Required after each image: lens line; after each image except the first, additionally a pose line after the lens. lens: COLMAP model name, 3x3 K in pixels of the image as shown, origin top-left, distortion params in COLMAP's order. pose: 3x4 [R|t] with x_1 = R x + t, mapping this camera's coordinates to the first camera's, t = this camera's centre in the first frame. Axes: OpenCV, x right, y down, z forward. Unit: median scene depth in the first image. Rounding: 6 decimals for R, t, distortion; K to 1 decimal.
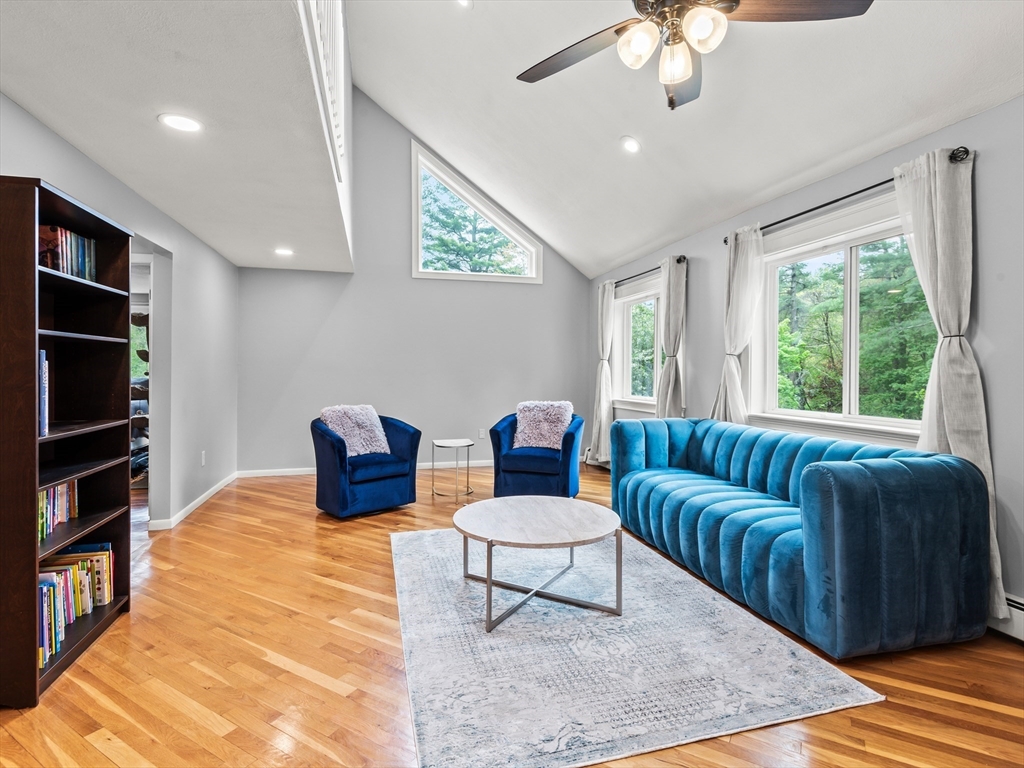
lens RADIAL K [[520.5, 0, 511.8], [0, 520.5, 374.1], [0, 0, 1]] dist [0.001849, -0.000707]
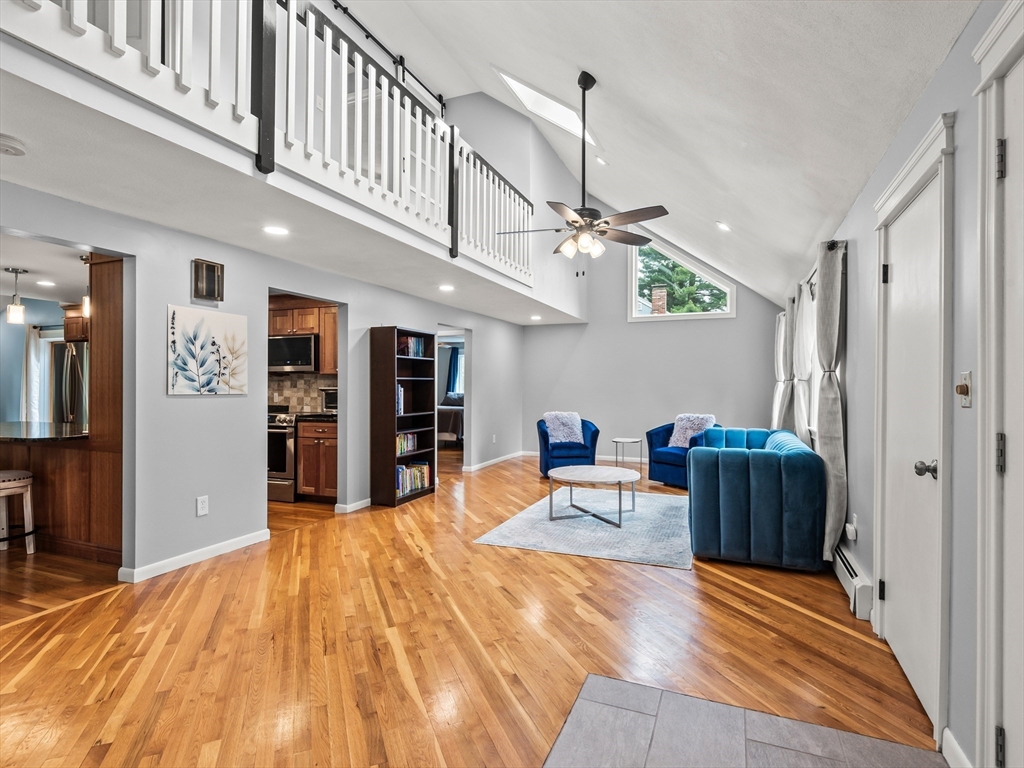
lens RADIAL K [[517.3, 0, 534.9], [0, 517.3, 391.1], [0, 0, 1]] dist [0.002996, 0.000363]
pose [[0.806045, 0.006478, -0.591819, 1.018483], [-0.006350, 0.999977, 0.002297, -0.015802], [0.591820, 0.001906, 0.806068, -0.623943]]
